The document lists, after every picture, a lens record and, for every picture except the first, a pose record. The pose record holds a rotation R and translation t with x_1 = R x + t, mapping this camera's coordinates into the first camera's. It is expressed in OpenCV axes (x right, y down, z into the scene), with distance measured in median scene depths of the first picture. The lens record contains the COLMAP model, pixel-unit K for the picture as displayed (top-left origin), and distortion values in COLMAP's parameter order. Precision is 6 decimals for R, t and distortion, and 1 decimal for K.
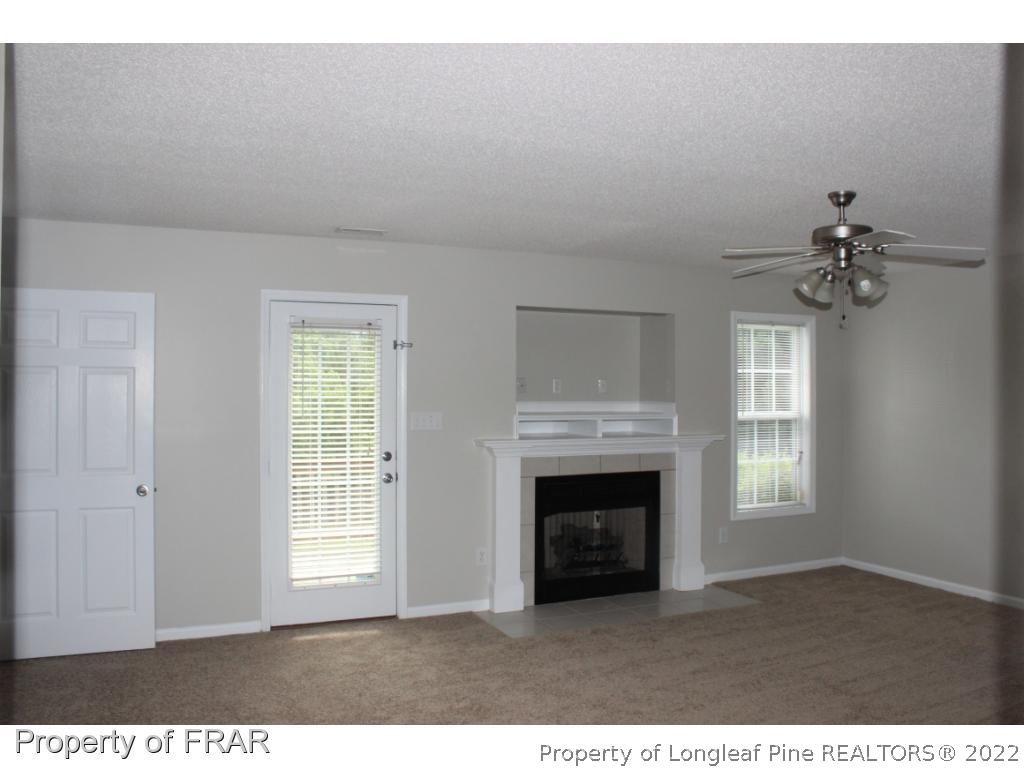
lens RADIAL K [[830.9, 0, 512.0], [0, 830.9, 384.0], [0, 0, 1]] dist [-0.142776, 0.122426]
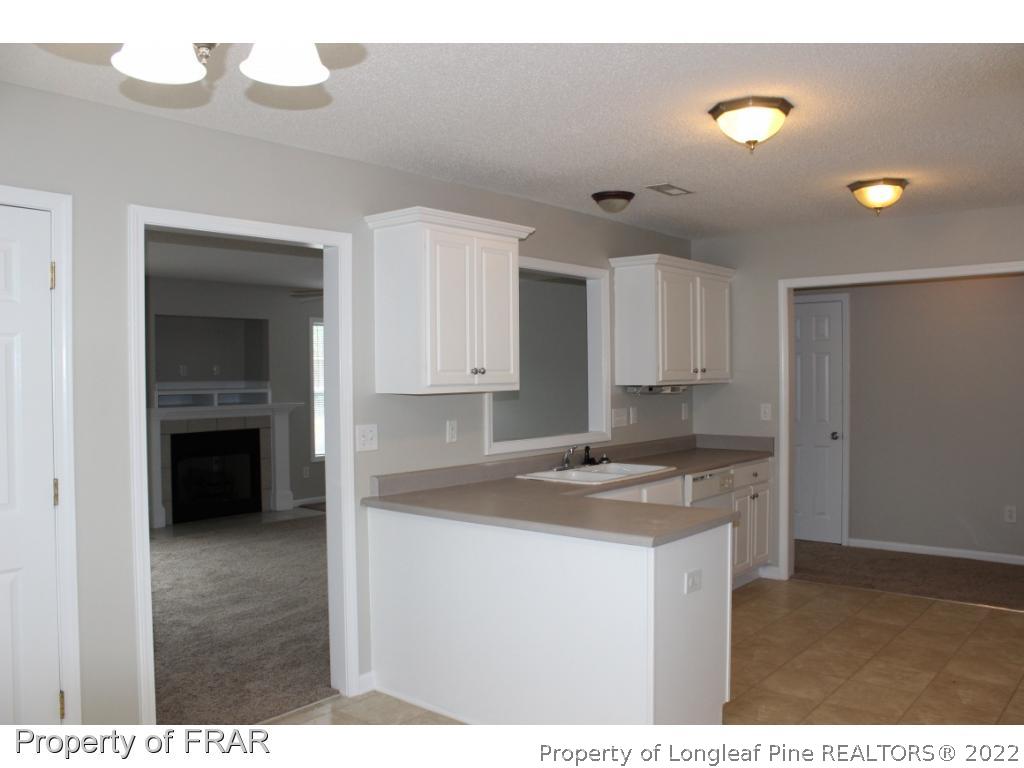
lens RADIAL K [[852.7, 0, 512.0], [0, 852.7, 384.0], [0, 0, 1]] dist [-0.145527, 0.118328]
pose [[0.895144, -0.012856, 0.445591, -0.083987], [0.002339, 0.999706, 0.024144, -0.006325], [-0.445771, -0.020570, 0.894911, -0.530778]]
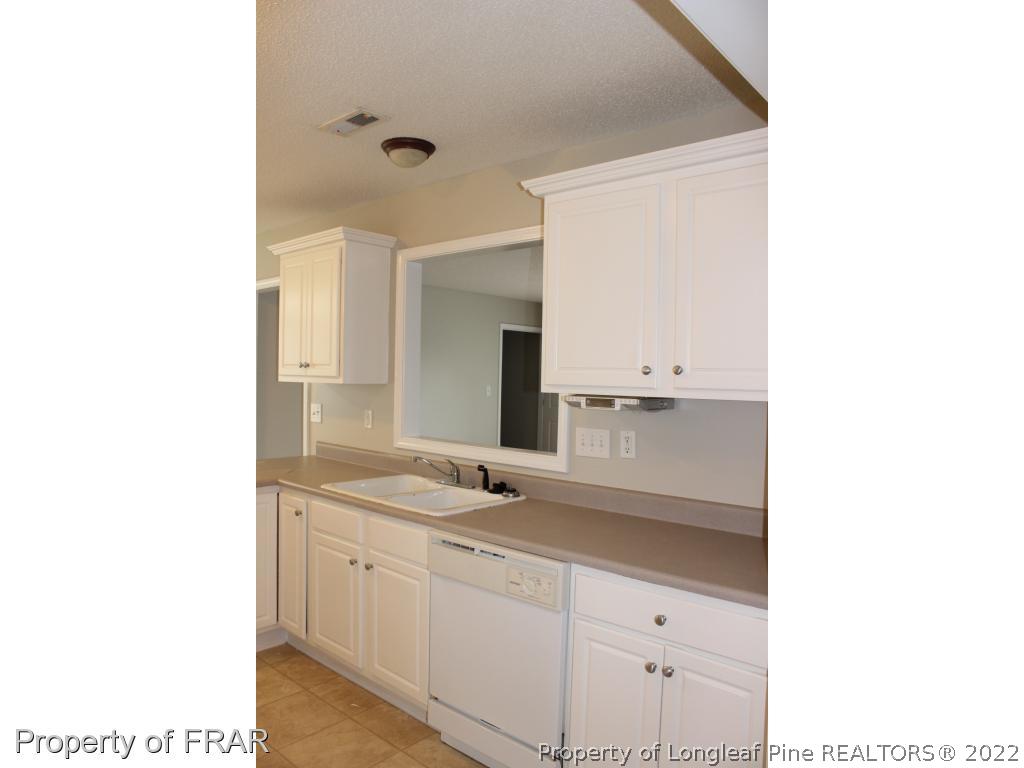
lens RADIAL K [[621.8, 0, 511.1], [0, 621.8, 402.3], [0, 0, 1]] dist [-0.124664, 0.000148]
pose [[0.442995, 0.049818, -0.895139, 0.818397], [-0.012053, 0.998696, 0.049616, 0.004115], [0.896443, -0.011191, 0.443018, 0.015451]]
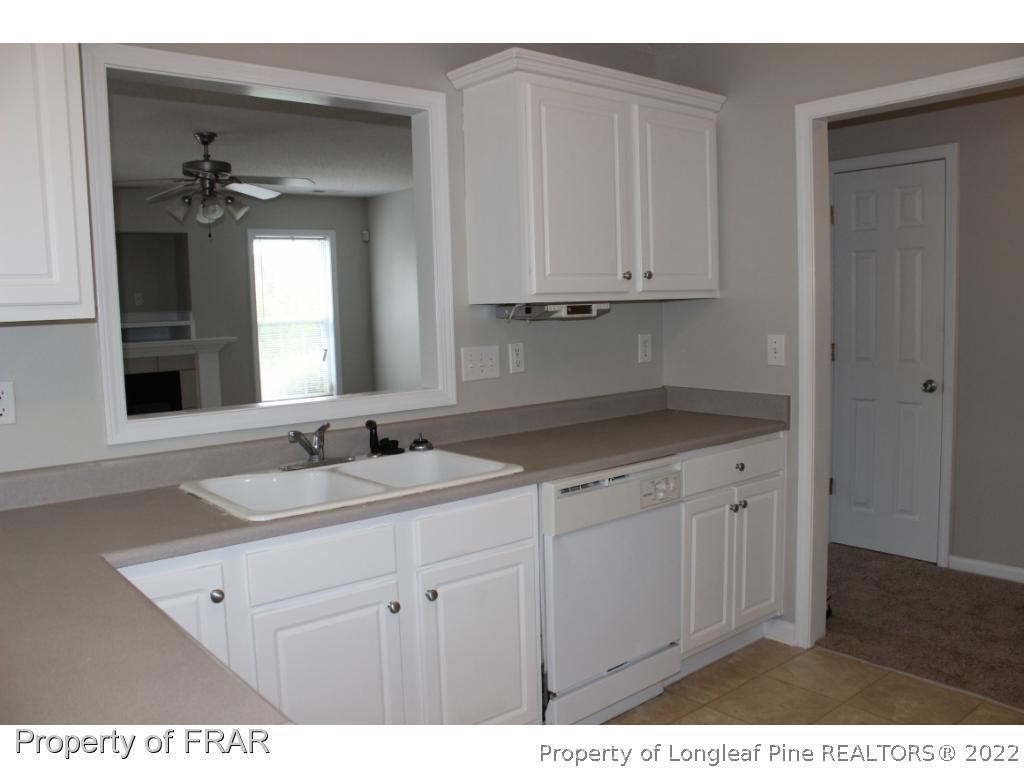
lens RADIAL K [[852.7, 0, 512.0], [0, 852.7, 384.0], [0, 0, 1]] dist [-0.145527, 0.118328]
pose [[0.958724, -0.051593, 0.279620, 0.316370], [0.022331, 0.994025, 0.106842, 0.011575], [-0.283461, -0.096187, 0.954148, -0.246430]]
